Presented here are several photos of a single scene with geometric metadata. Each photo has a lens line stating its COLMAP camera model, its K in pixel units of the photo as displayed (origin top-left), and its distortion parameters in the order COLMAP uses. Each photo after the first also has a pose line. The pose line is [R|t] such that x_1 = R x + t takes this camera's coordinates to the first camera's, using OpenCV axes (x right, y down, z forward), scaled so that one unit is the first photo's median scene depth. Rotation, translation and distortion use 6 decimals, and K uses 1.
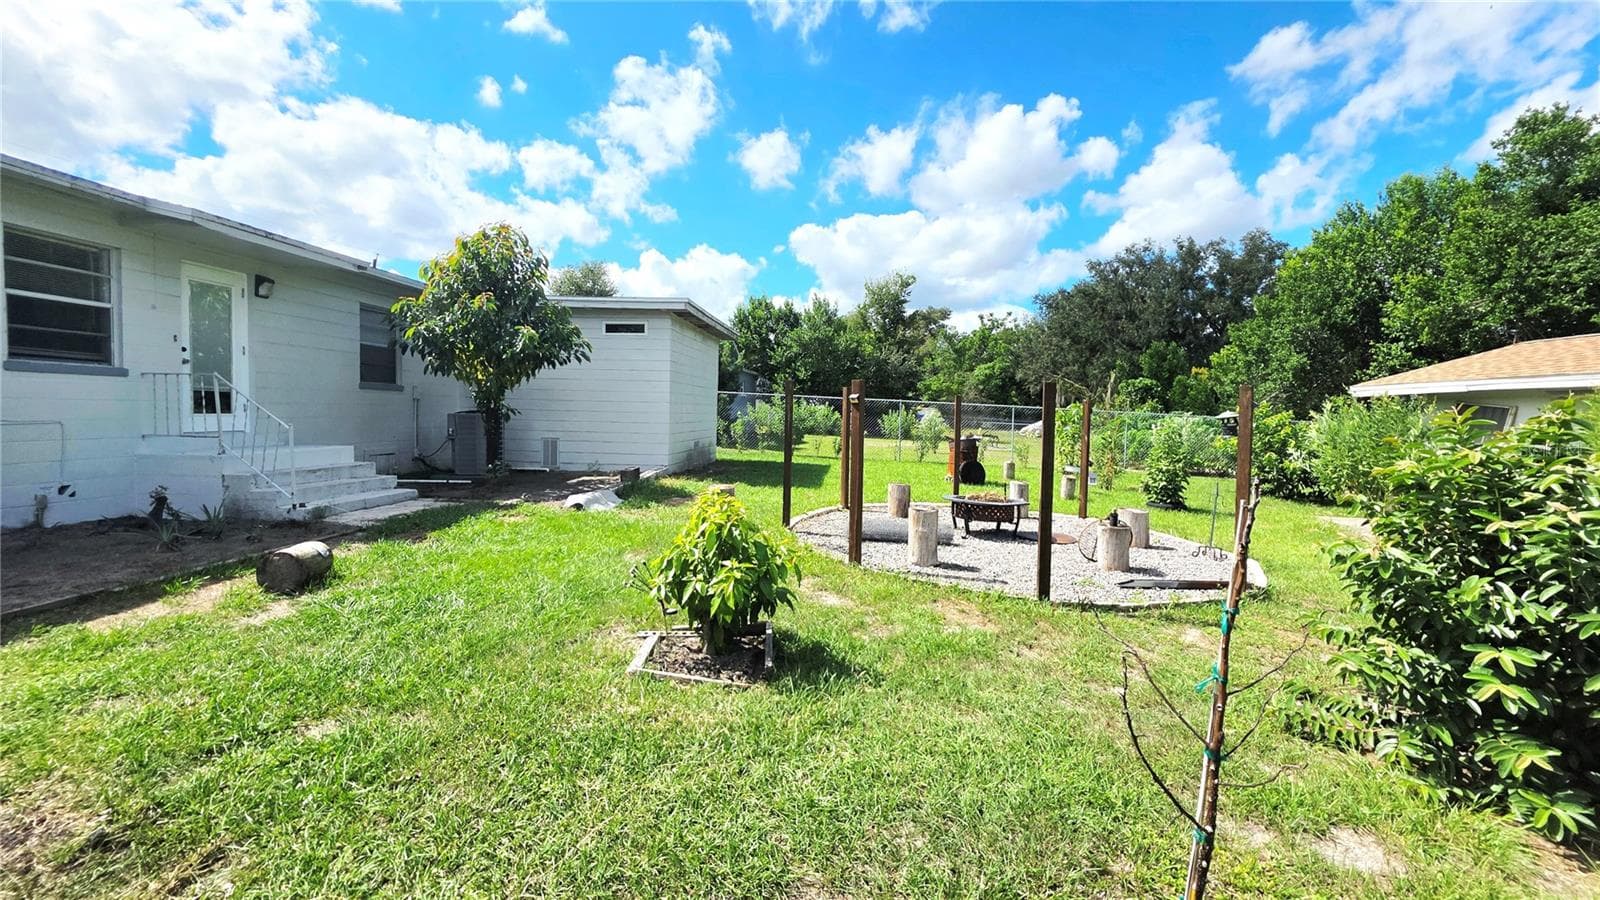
lens RADIAL K [[639.6, 0, 808.4], [0, 639.6, 437.6], [0, 0, 1]] dist [0.001287, 0.000273]
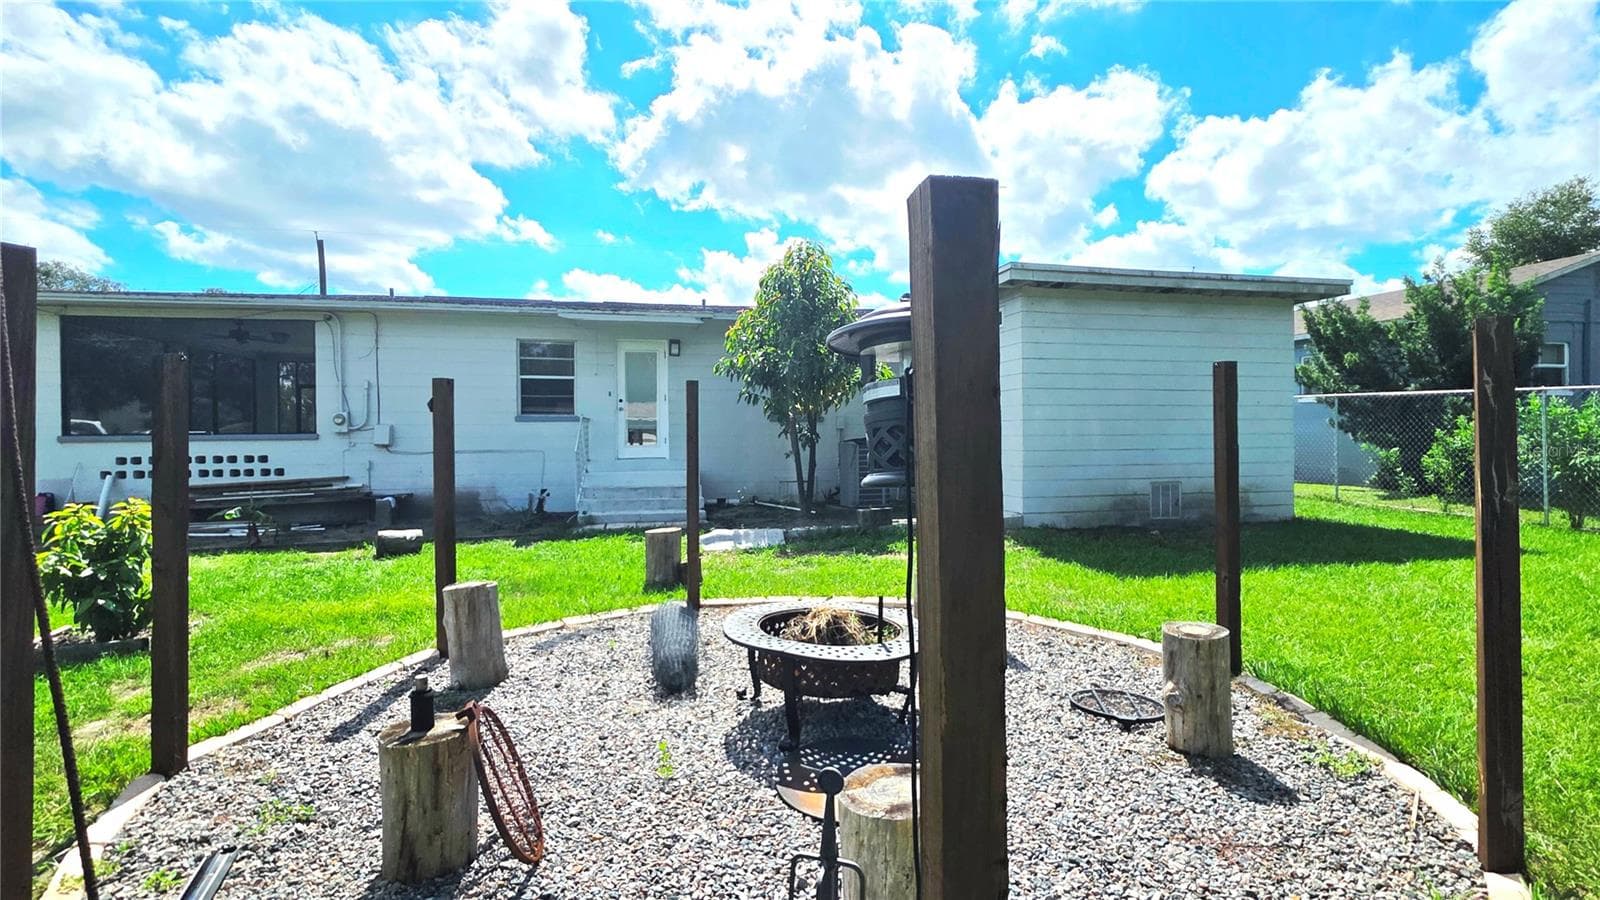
lens RADIAL K [[767.3, 0, 811.6], [0, 767.3, 446.7], [0, 0, 1]] dist [0.013668, 0.000357]
pose [[0.313054, -0.015947, -0.949601, 0.533158], [-0.024754, 0.999382, -0.024943, -0.001499], [0.949413, 0.031315, 0.312466, 0.585464]]
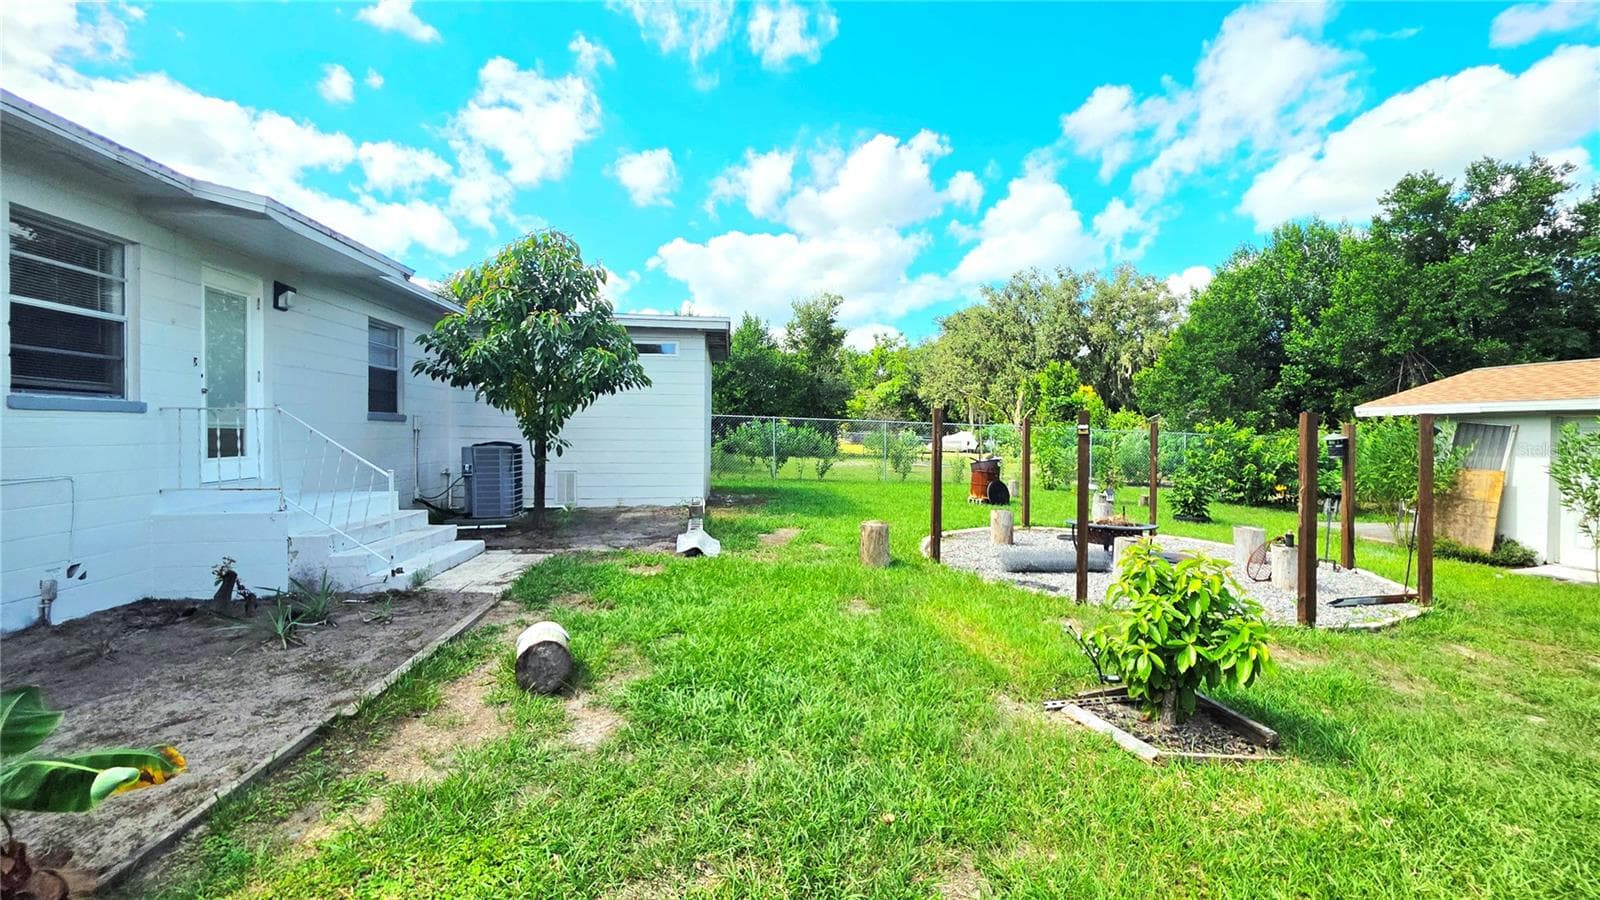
lens RADIAL K [[639.6, 0, 811.6], [0, 639.6, 432.1], [0, 0, 1]] dist [0.001287, 0.000273]
pose [[0.980556, -0.016940, 0.195506, -0.269736], [0.023828, 0.999173, -0.032935, -0.017664], [-0.194786, 0.036953, 0.980149, 0.067255]]
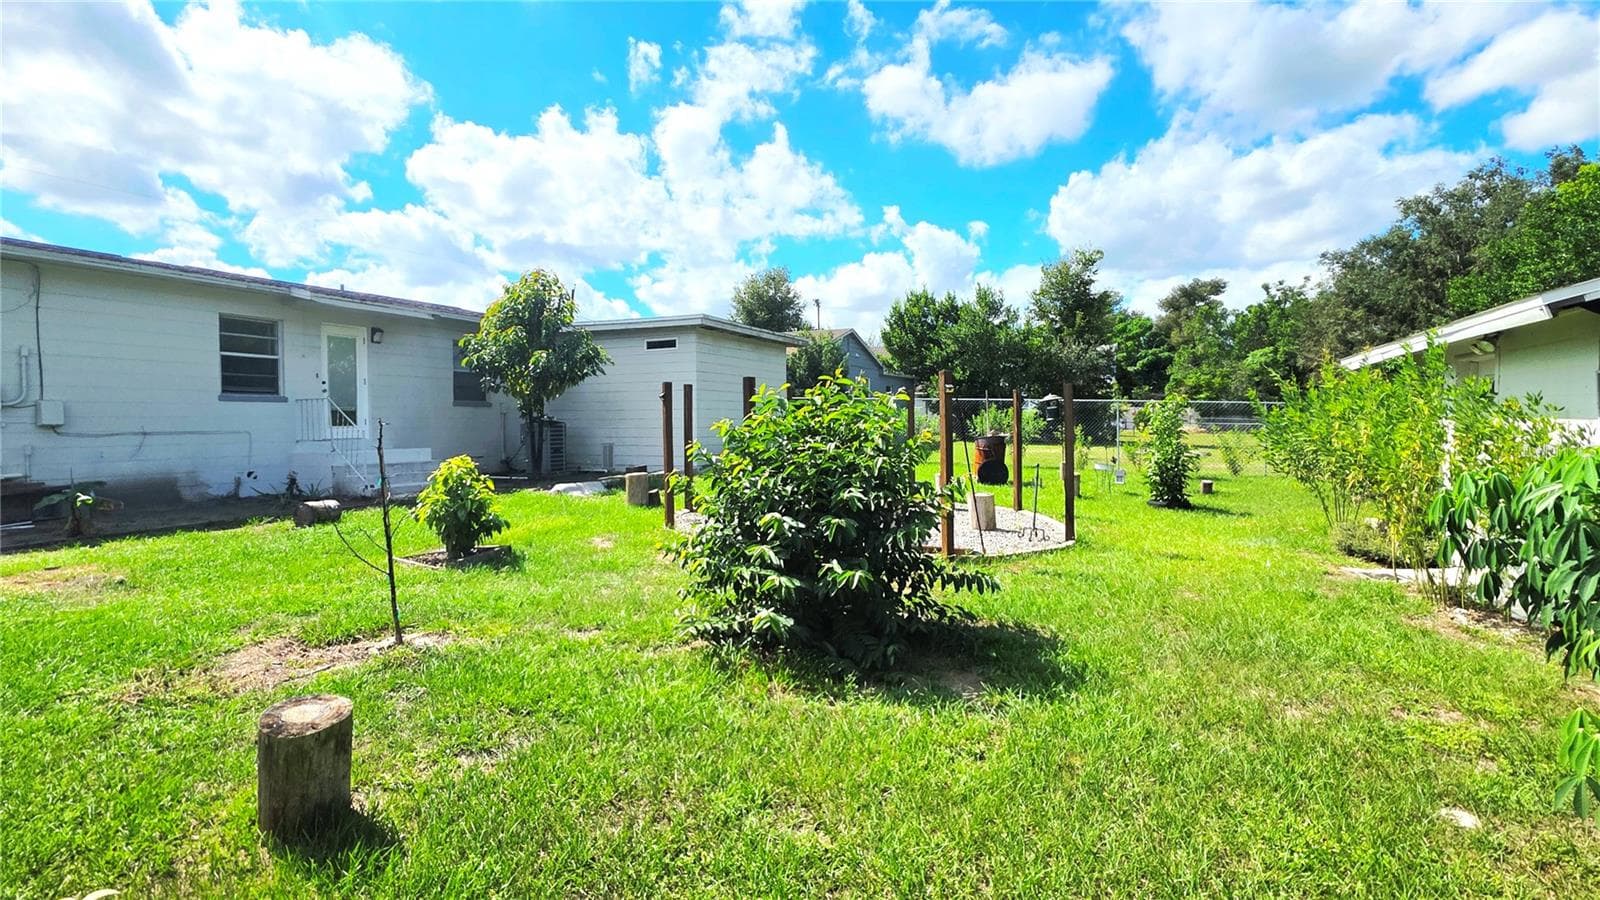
lens RADIAL K [[746.9, 0, 804.9], [0, 746.9, 438.8], [0, 0, 1]] dist [0.002726, 0.000921]
pose [[0.937504, -0.021445, -0.347314, 0.441345], [0.014495, 0.999640, -0.022595, 0.031091], [0.347673, 0.016149, 0.937477, -0.152077]]
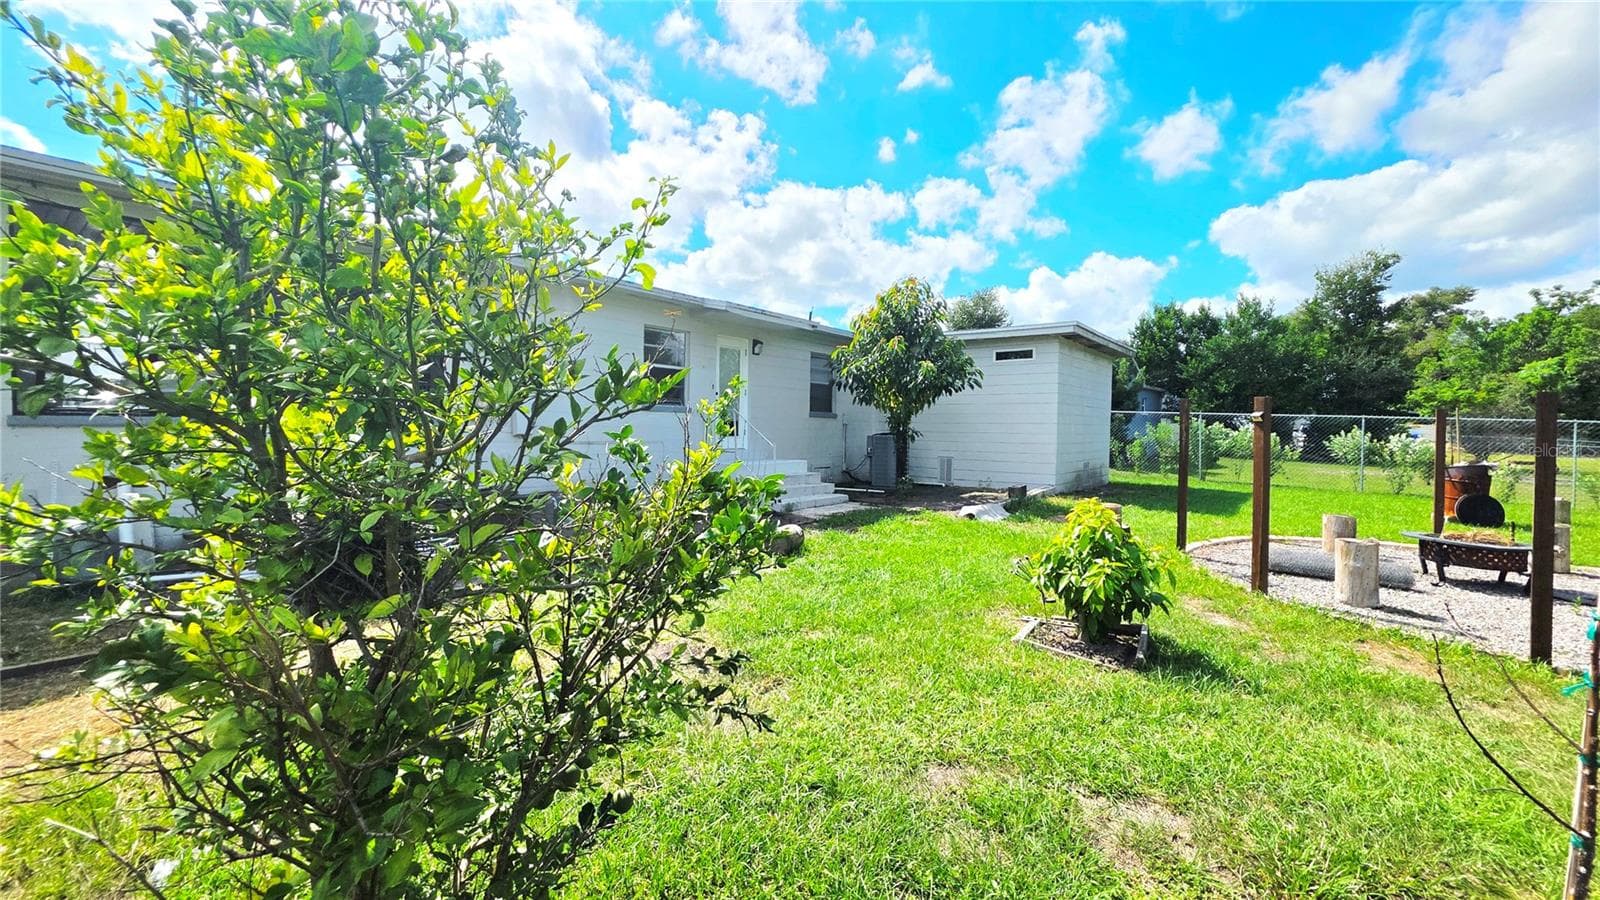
lens RADIAL K [[639.6, 0, 803.9], [0, 639.6, 436.8], [0, 0, 1]] dist [0.001287, 0.000273]
pose [[0.827591, -0.004615, -0.561312, 0.025431], [-0.015246, 0.999413, -0.030694, 0.004223], [0.561124, 0.033960, 0.827035, -0.083838]]
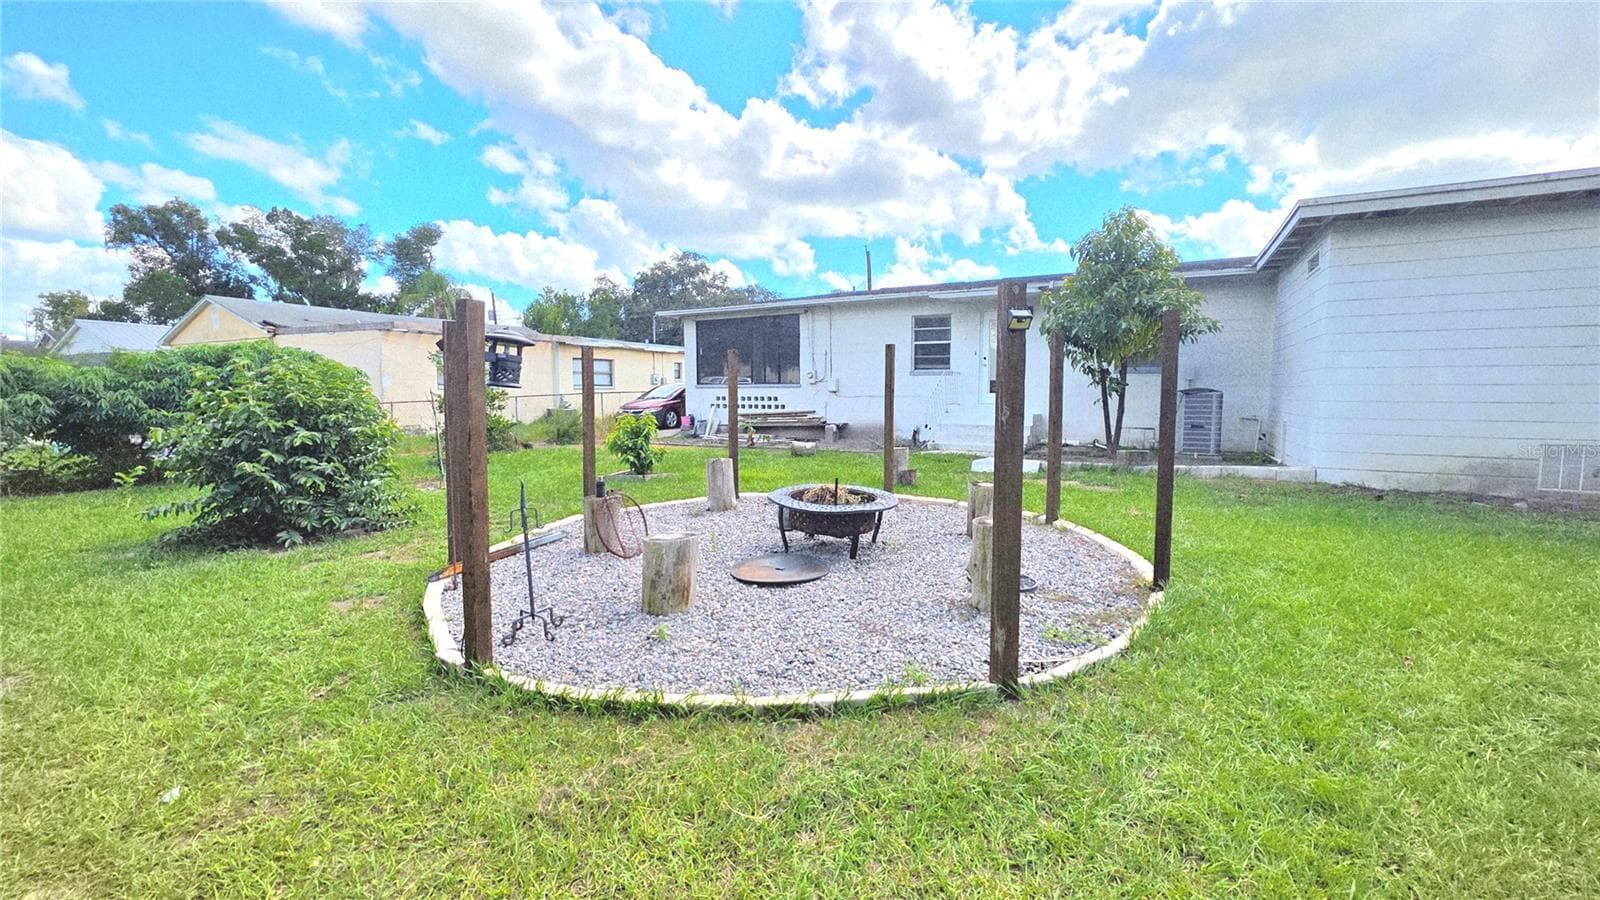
lens RADIAL K [[639.6, 0, 808.6], [0, 639.6, 437.8], [0, 0, 1]] dist [0.001287, 0.000273]
pose [[-0.392301, 0.039626, -0.918983, 0.620091], [-0.051094, 0.996590, 0.064784, -0.002227], [0.918417, 0.072369, -0.388939, 0.851113]]
